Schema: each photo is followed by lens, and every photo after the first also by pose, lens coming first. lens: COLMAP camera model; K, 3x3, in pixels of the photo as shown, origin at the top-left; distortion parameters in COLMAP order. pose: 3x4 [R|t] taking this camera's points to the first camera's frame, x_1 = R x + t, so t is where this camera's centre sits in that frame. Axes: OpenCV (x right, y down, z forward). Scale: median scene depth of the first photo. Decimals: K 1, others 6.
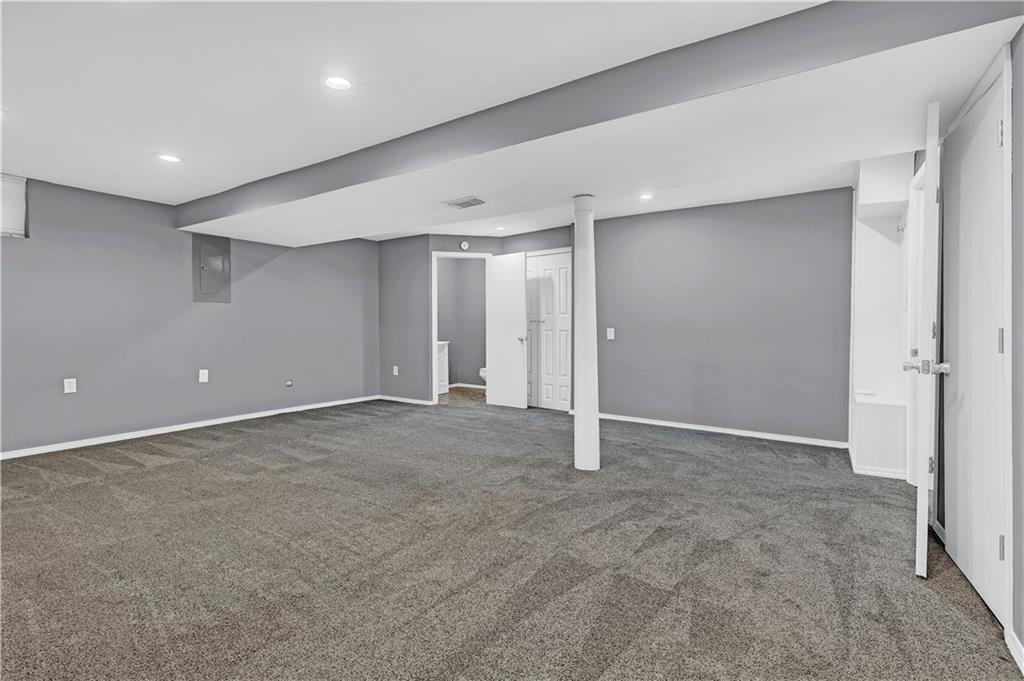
lens RADIAL K [[469.2, 0, 513.0], [0, 469.2, 333.9], [0, 0, 1]] dist [0.000949, 0.000207]
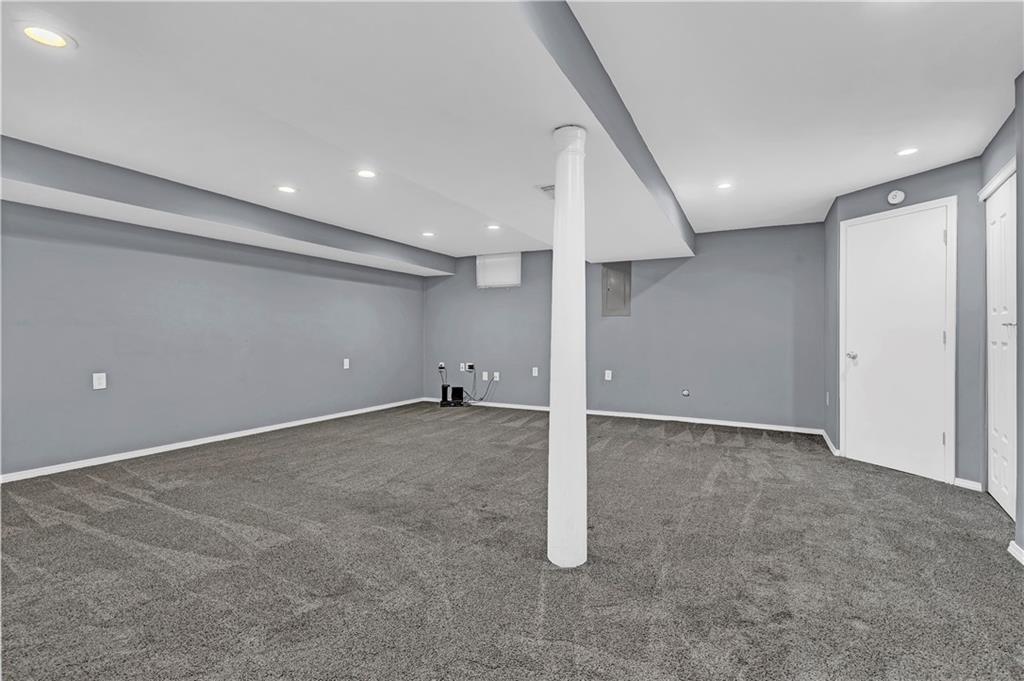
lens RADIAL K [[469.2, 0, 513.0], [0, 469.2, 333.9], [0, 0, 1]] dist [0.000949, 0.000207]
pose [[0.110315, -0.005305, -0.993883, 0.555948], [-0.017363, 0.999823, -0.007264, -0.007389], [0.993745, 0.018059, 0.110203, 0.608156]]
